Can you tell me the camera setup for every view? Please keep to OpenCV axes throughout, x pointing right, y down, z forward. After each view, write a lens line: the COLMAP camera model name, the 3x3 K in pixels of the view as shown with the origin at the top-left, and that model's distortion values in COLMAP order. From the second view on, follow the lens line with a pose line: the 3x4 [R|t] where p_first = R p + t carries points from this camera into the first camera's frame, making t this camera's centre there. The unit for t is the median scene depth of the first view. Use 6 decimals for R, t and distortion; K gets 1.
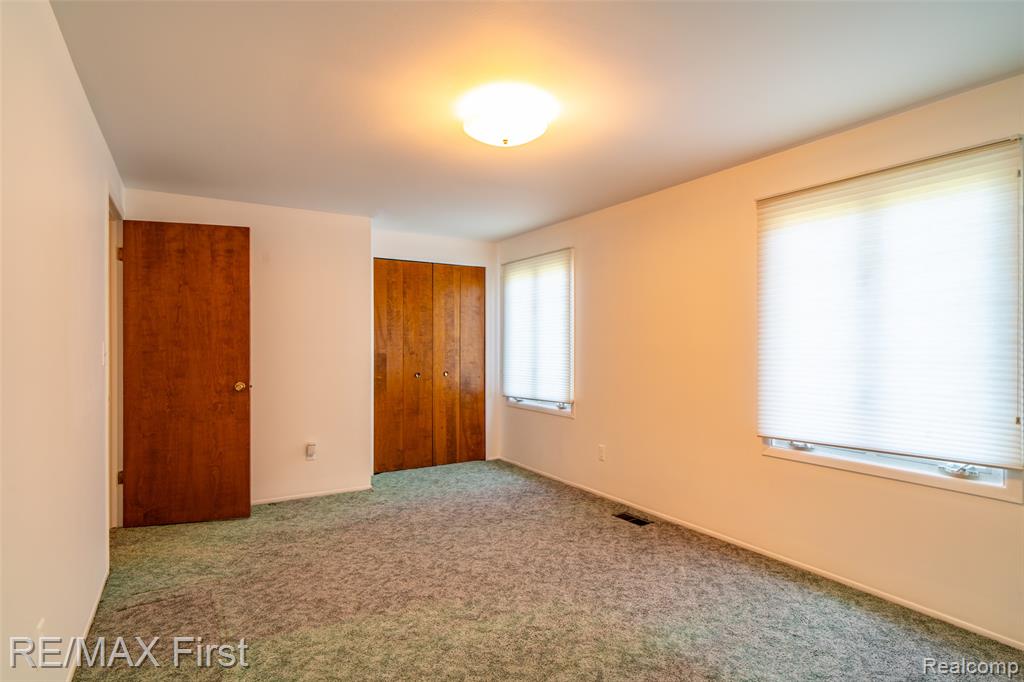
lens RADIAL K [[536.4, 0, 513.7], [0, 536.4, 343.7], [0, 0, 1]] dist [-0.001391, 0.000974]
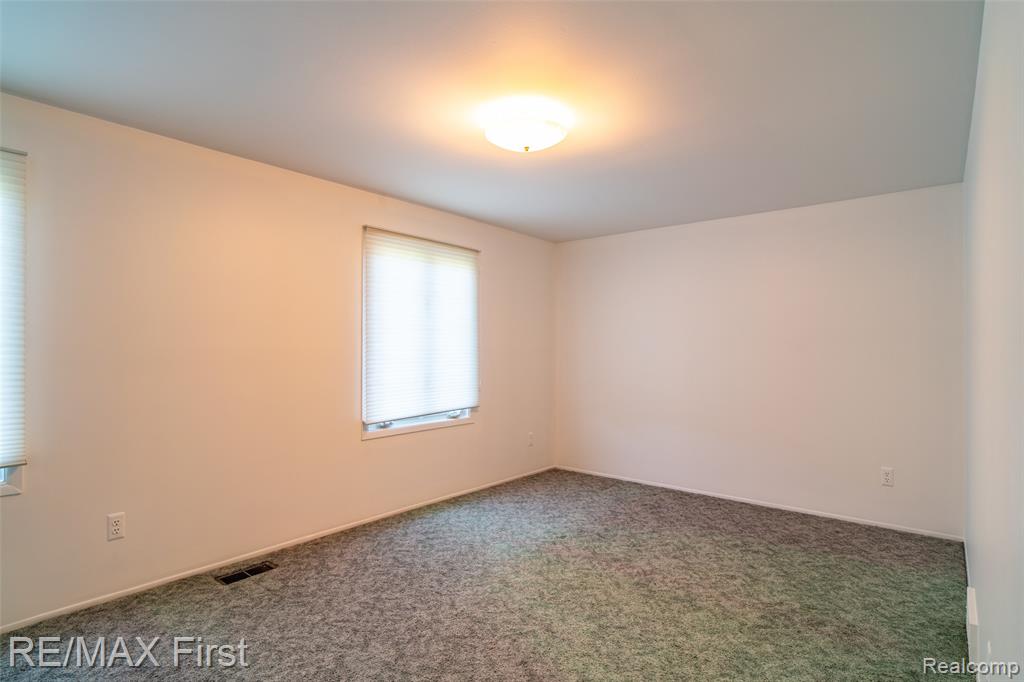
lens RADIAL K [[536.4, 0, 515.1], [0, 536.4, 340.3], [0, 0, 1]] dist [-0.001391, 0.000974]
pose [[-0.337470, 0.012979, 0.941247, -0.800660], [-0.004670, 0.999870, -0.015462, 0.003102], [-0.941325, -0.009613, -0.337366, 1.128466]]
